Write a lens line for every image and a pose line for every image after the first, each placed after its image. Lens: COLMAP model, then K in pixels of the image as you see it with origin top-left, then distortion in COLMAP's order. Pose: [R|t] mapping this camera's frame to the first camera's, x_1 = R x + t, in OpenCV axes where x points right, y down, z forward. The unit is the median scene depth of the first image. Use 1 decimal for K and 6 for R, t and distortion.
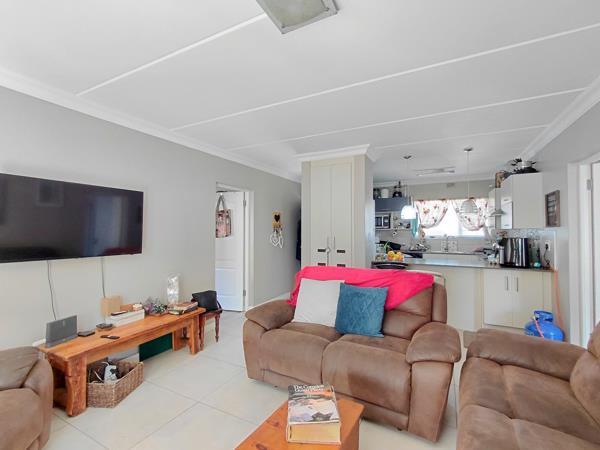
lens RADIAL K [[275.7, 0, 299.2], [0, 275.7, 225.5], [0, 0, 1]] dist [-0.004859, 0.000017]
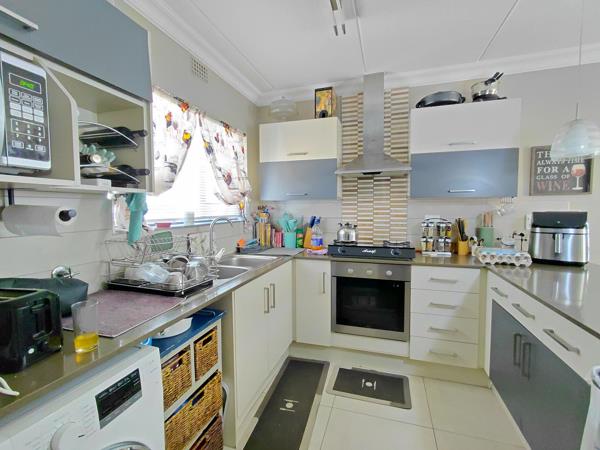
lens RADIAL K [[275.7, 0, 304.0], [0, 275.7, 219.8], [0, 0, 1]] dist [-0.004859, 0.000017]
pose [[-0.110281, -0.029135, 0.993473, 0.188011], [0.001172, 0.999566, 0.029444, 0.029565], [-0.993900, 0.004412, -0.110199, 0.898135]]
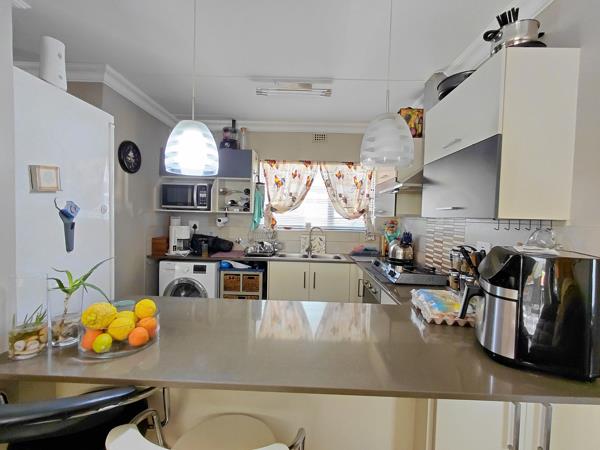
lens RADIAL K [[275.7, 0, 296.9], [0, 275.7, 226.4], [0, 0, 1]] dist [-0.004859, 0.000017]
pose [[0.898070, 0.007658, 0.439787, 0.254430], [-0.036052, 0.997766, 0.056247, 0.005969], [-0.438373, -0.066369, 0.896339, 0.490440]]
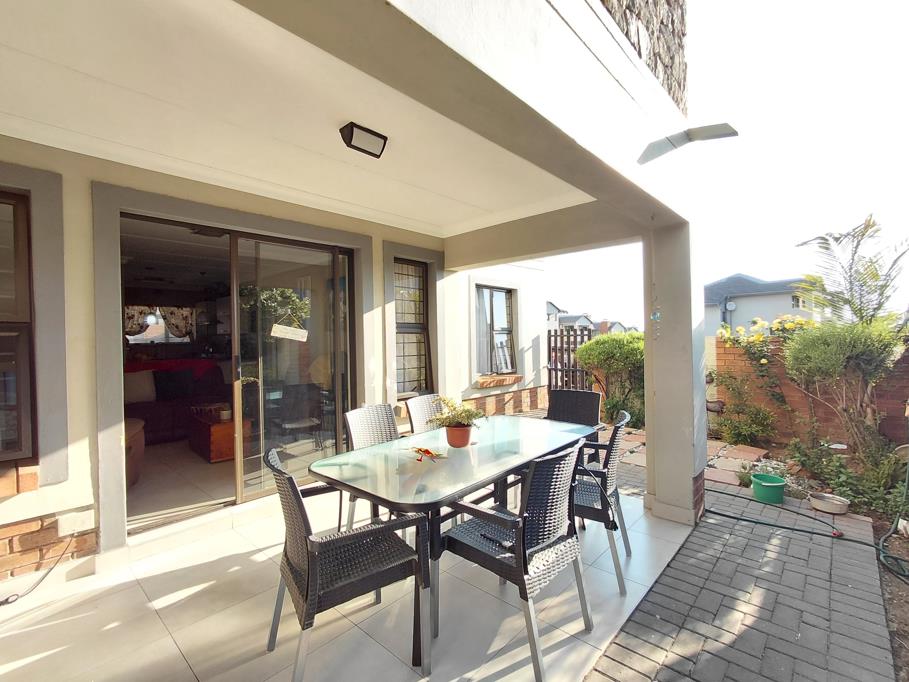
lens RADIAL K [[417.6, 0, 456.1], [0, 417.6, 339.4], [0, 0, 1]] dist [-0.004859, 0.000017]
pose [[0.301321, -0.006635, 0.953500, -0.566013], [0.001264, 0.999978, 0.006559, 0.017509], [-0.953522, -0.000771, 0.301323, -0.491523]]
